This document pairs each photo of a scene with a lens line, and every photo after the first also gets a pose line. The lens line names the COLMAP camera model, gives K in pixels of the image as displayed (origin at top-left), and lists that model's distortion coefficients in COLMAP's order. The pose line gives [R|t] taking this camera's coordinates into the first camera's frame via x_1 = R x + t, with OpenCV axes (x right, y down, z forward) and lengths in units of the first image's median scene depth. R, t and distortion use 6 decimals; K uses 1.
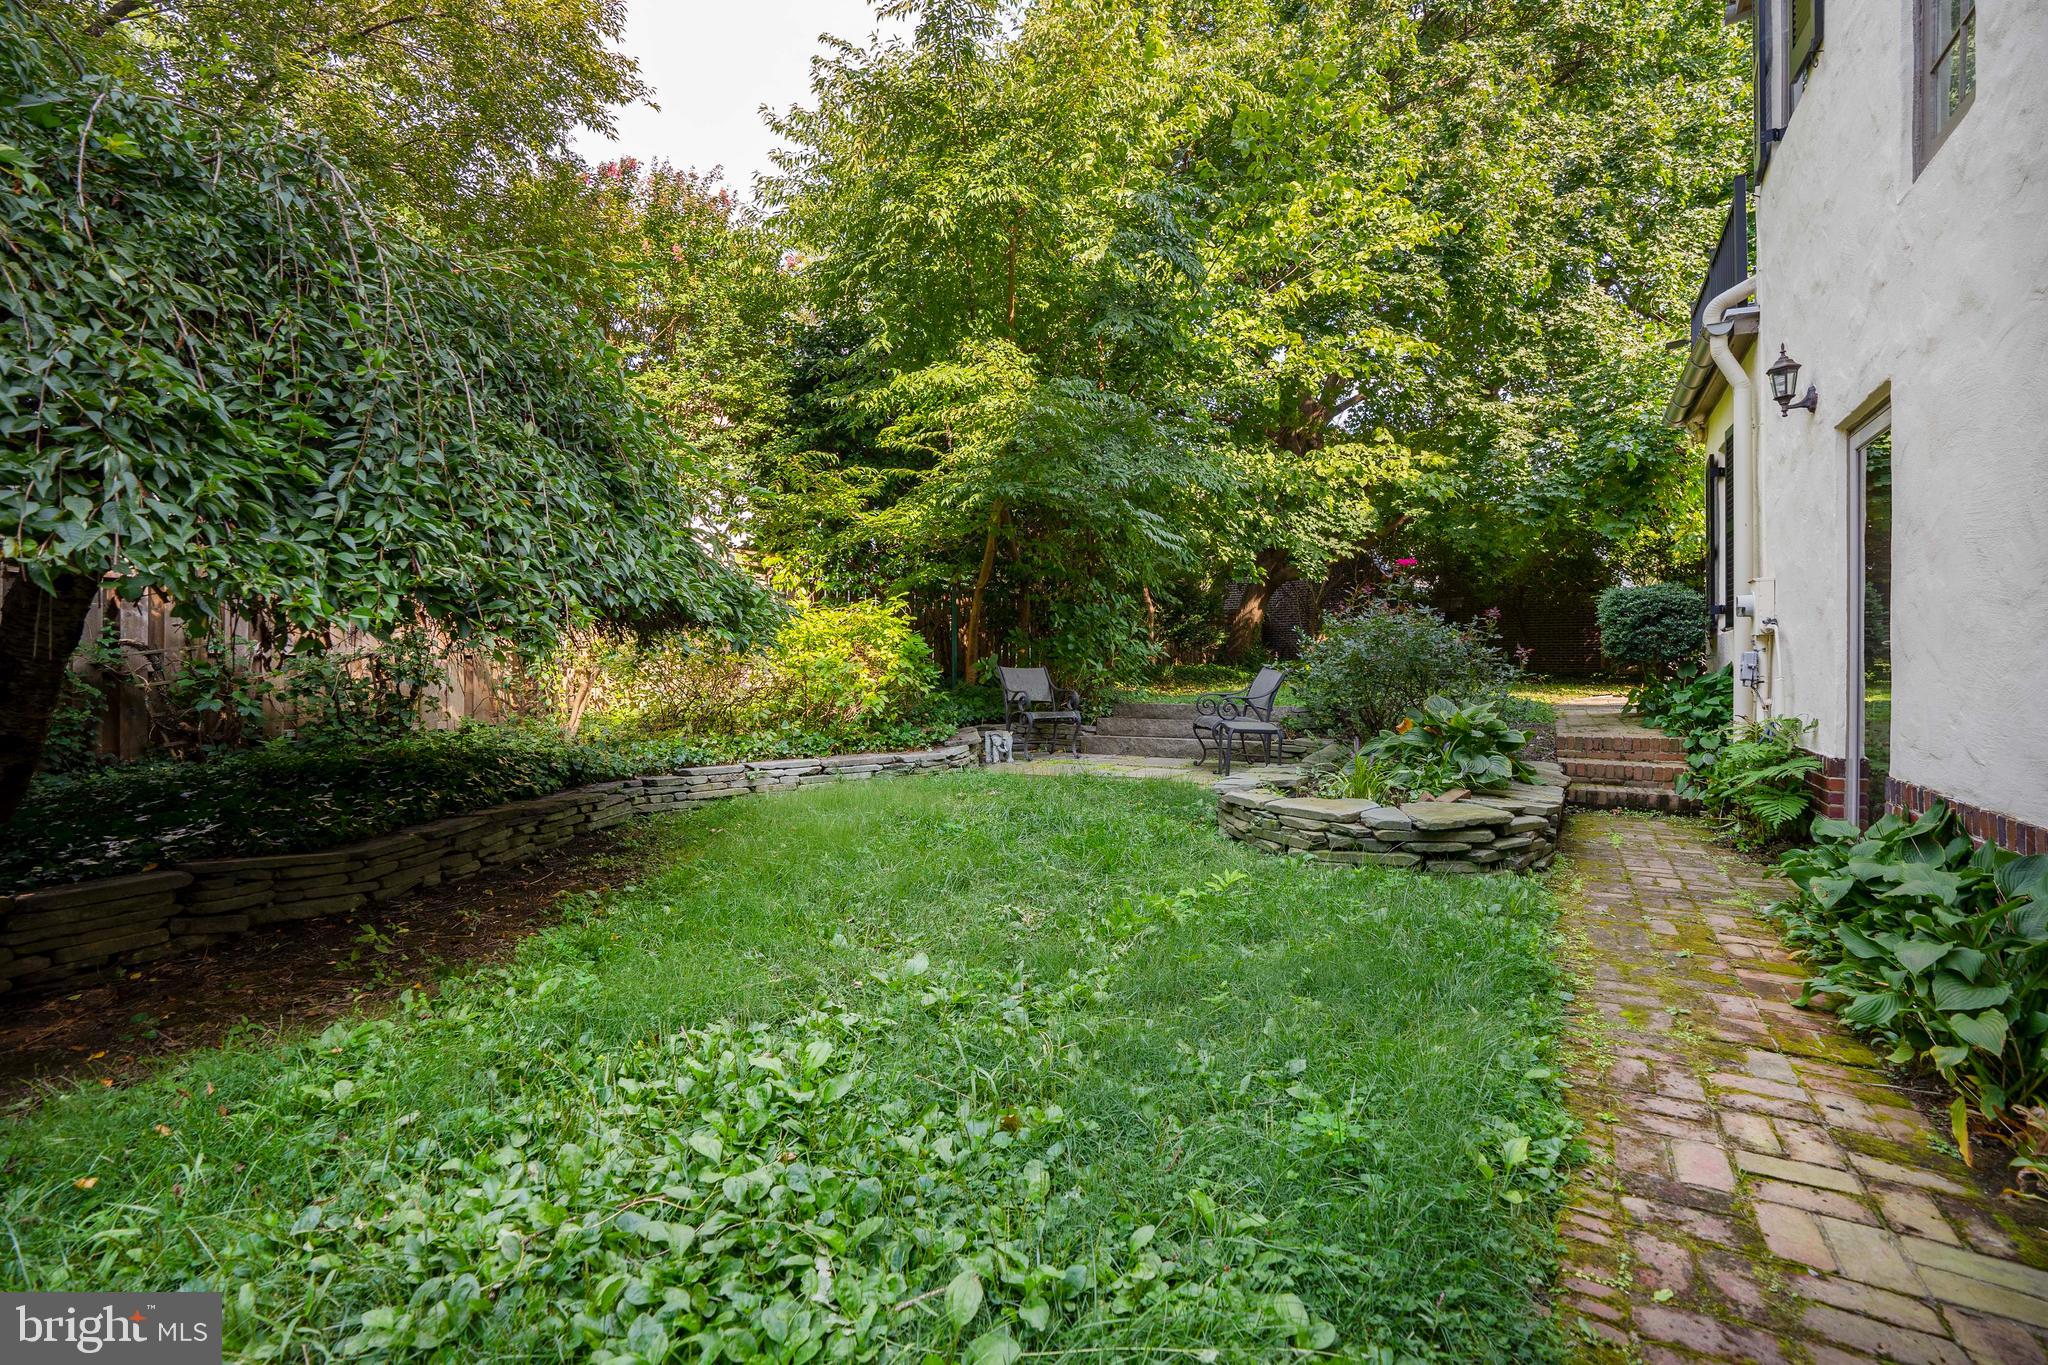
lens RADIAL K [[940.9, 0, 1027.4], [0, 940.9, 680.8], [0, 0, 1]] dist [-0.039304, 0.009190]
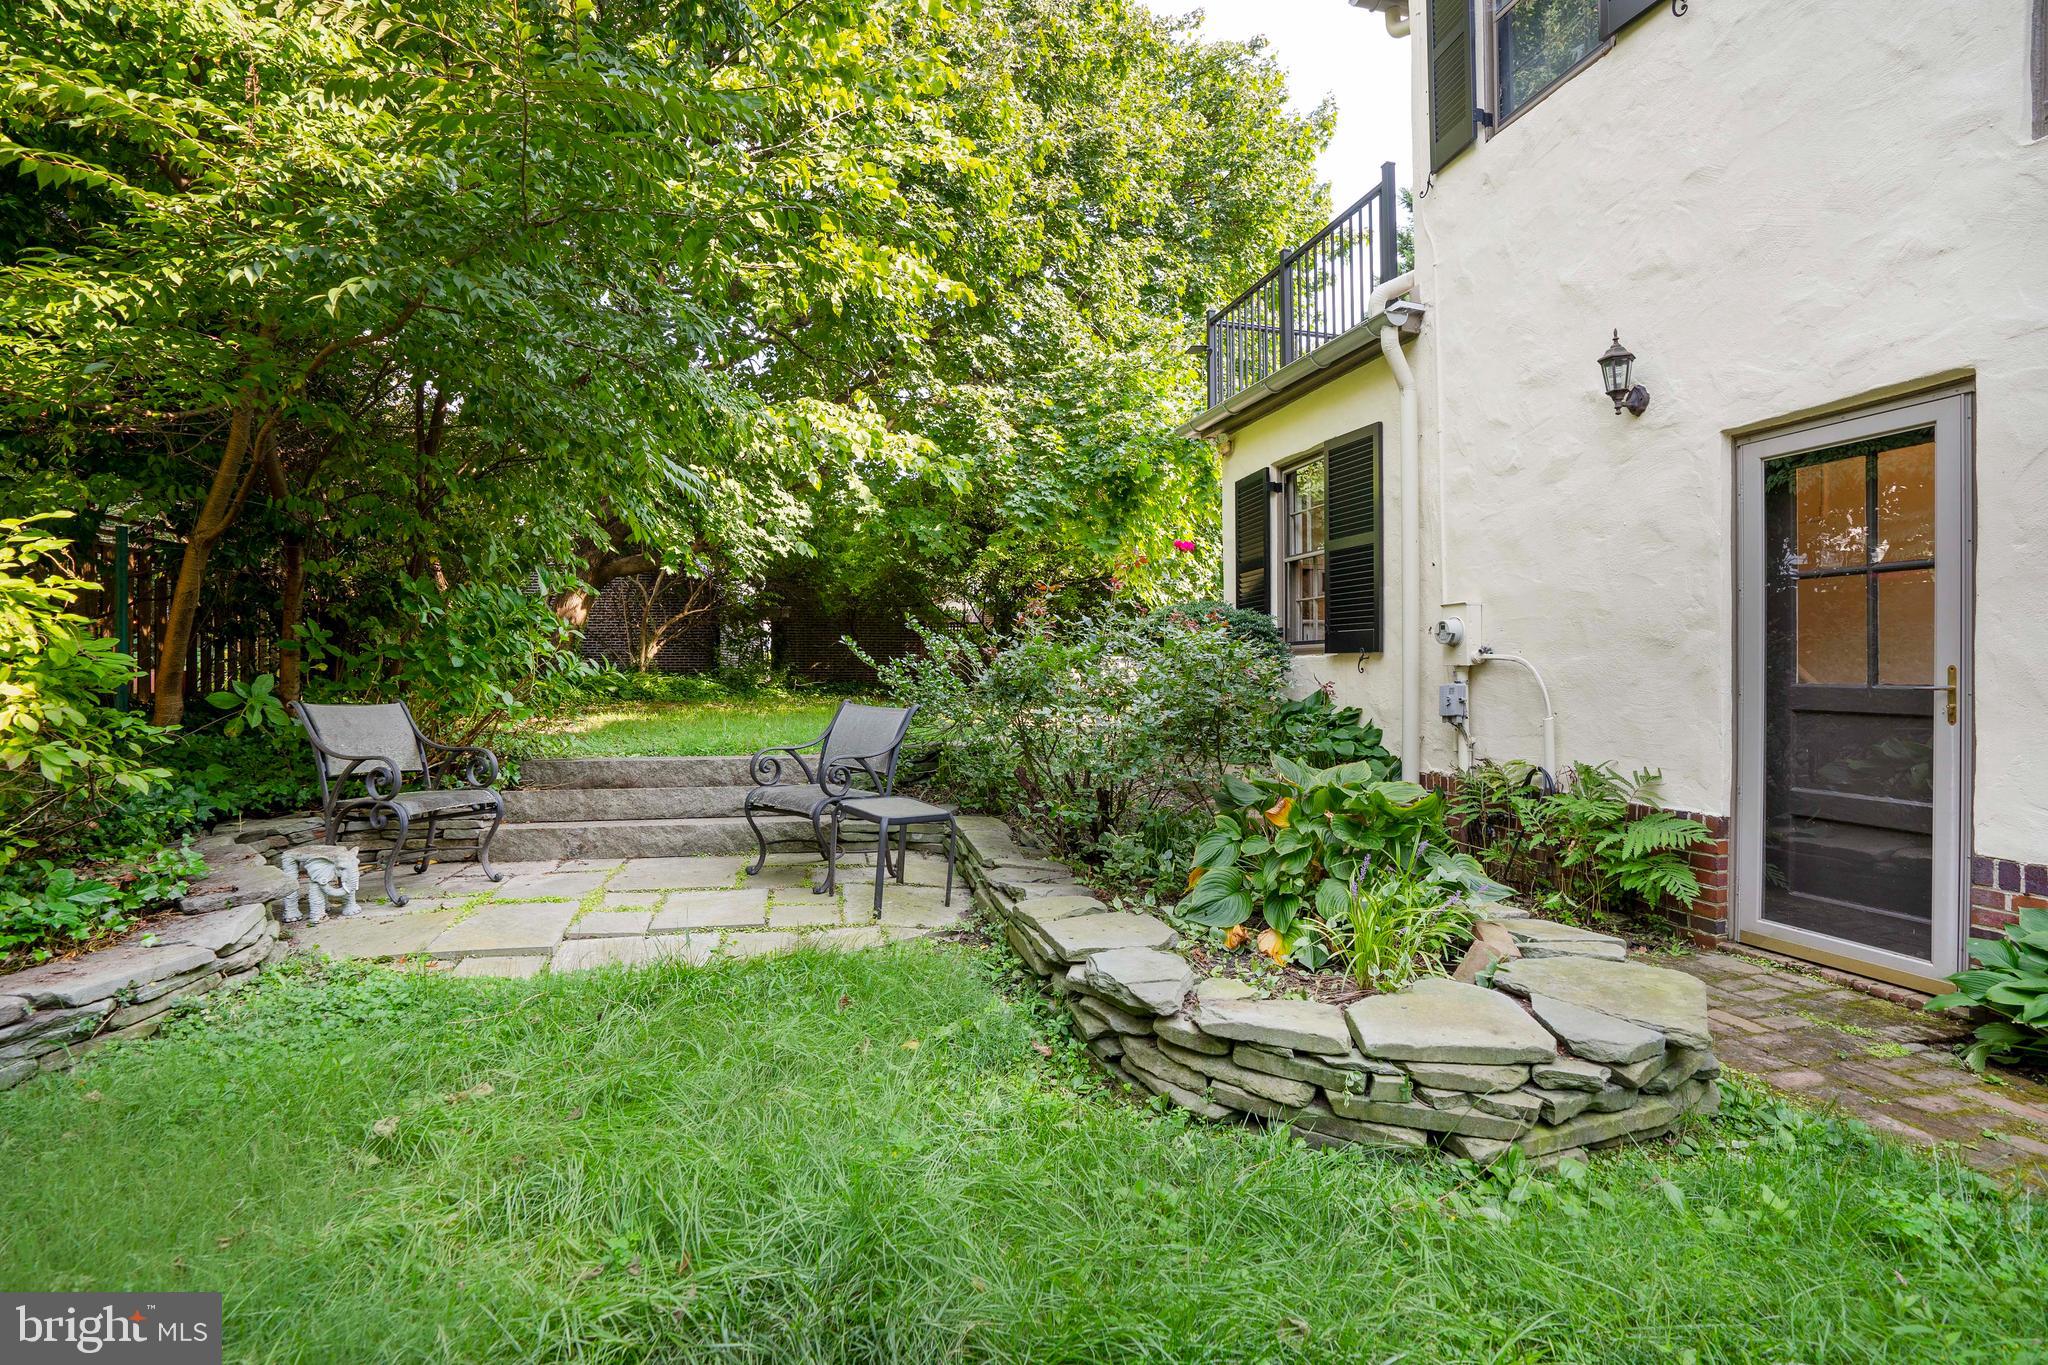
lens RADIAL K [[940.9, 0, 1034.7], [0, 940.9, 676.4], [0, 0, 1]] dist [-0.039304, 0.009190]
pose [[0.714751, 0.002231, 0.699376, -0.089701], [0.006651, 0.999928, -0.009987, -0.021404], [-0.699348, 0.011790, 0.714685, 0.417344]]
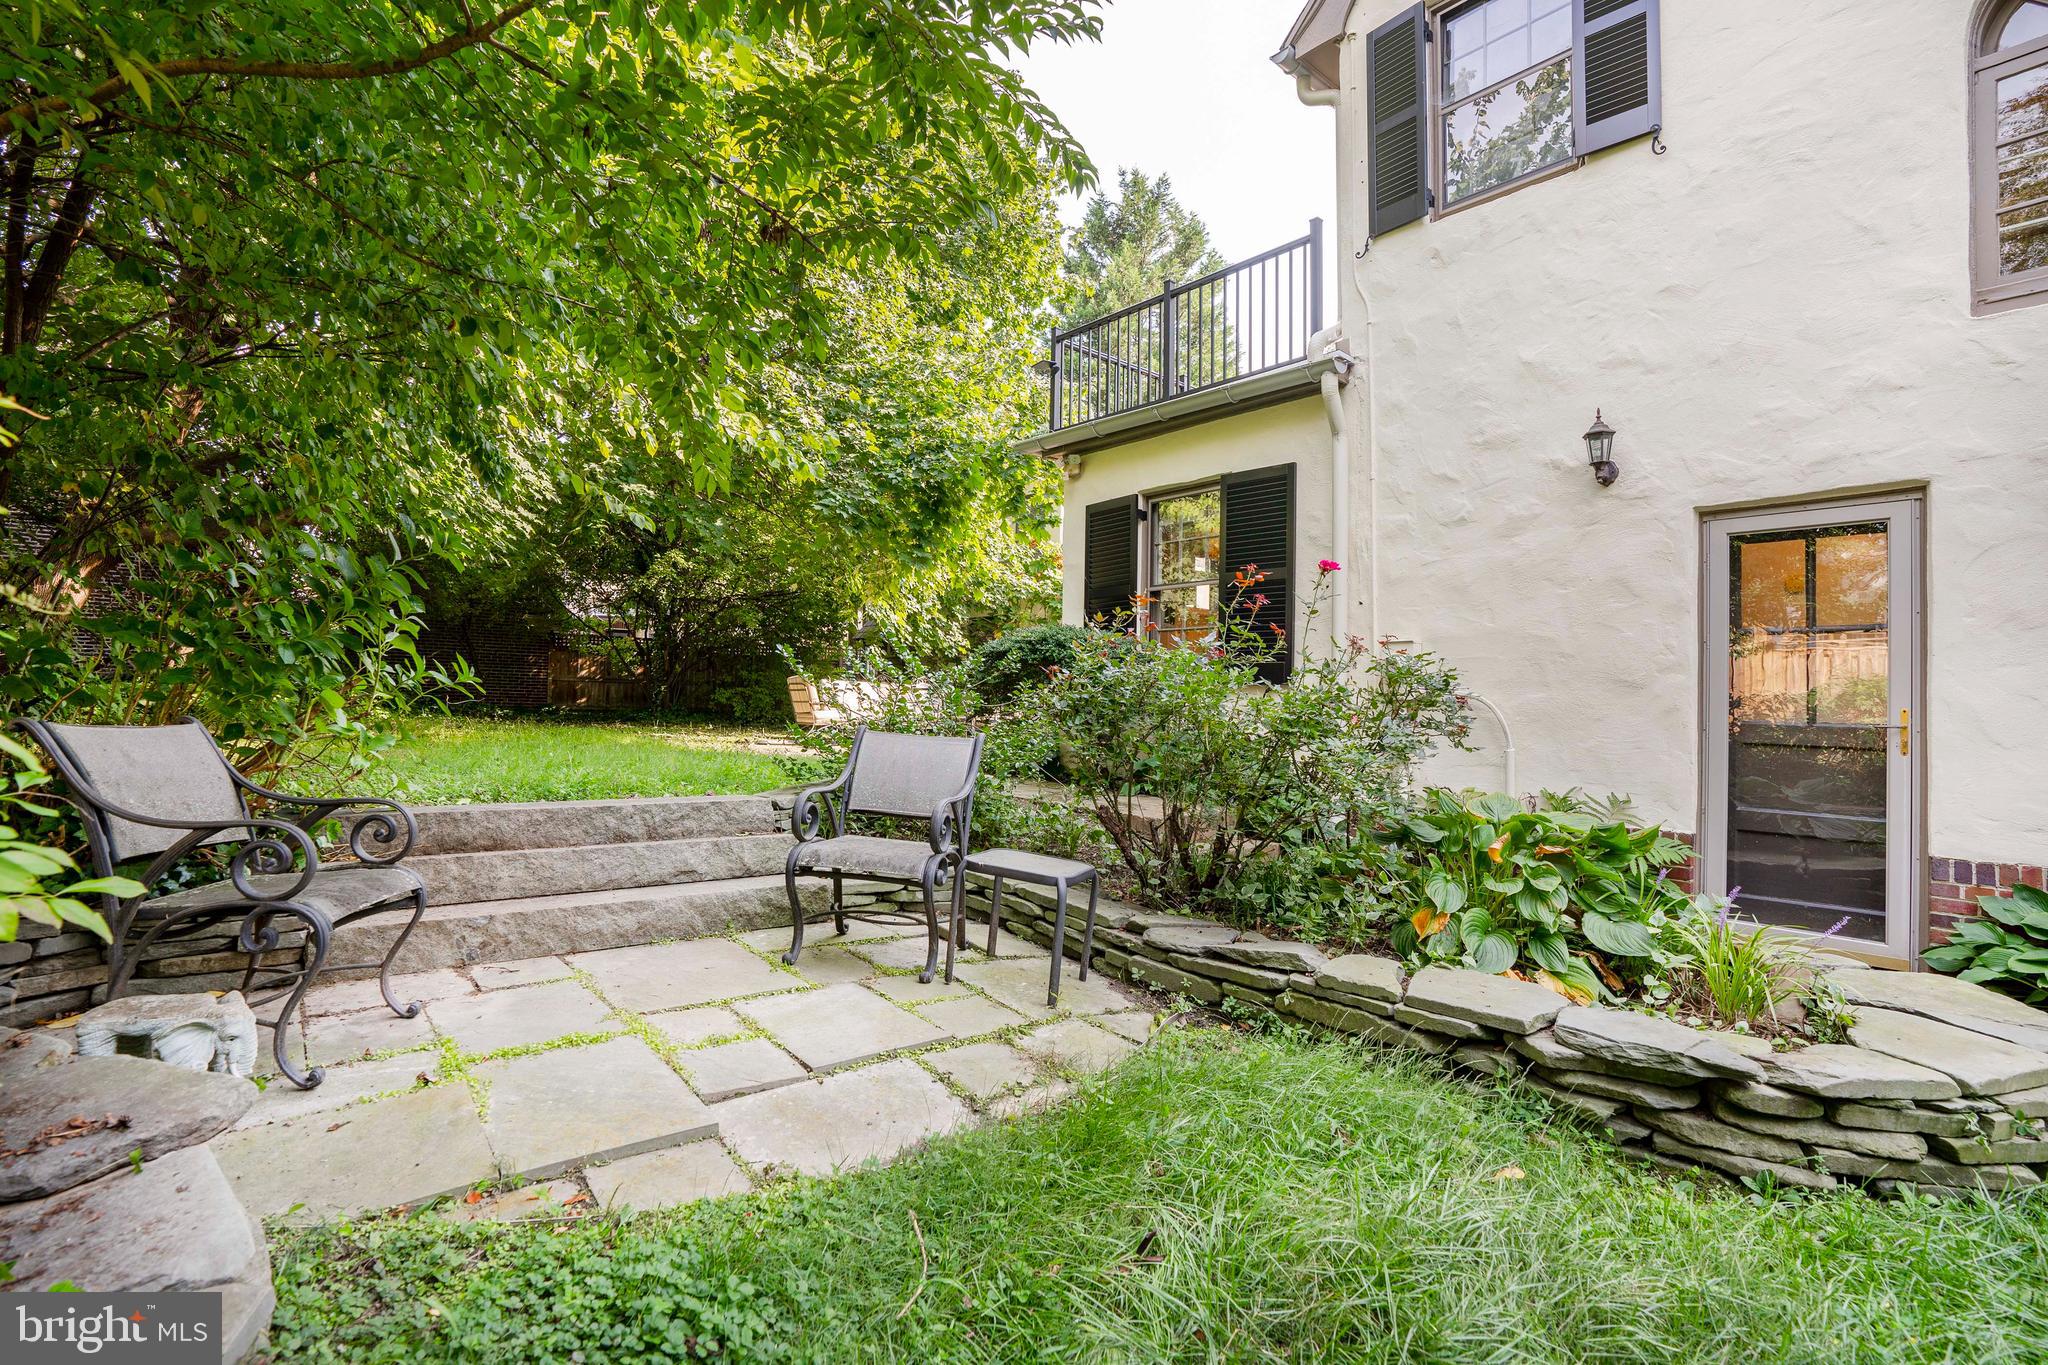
lens RADIAL K [[940.9, 0, 1023.6], [0, 940.9, 679.9], [0, 0, 1]] dist [-0.039304, 0.009190]
pose [[0.337815, 0.039092, 0.940400, -0.162294], [-0.011969, 0.999235, -0.037238, -0.019126], [-0.941136, 0.001324, 0.338024, 0.676623]]
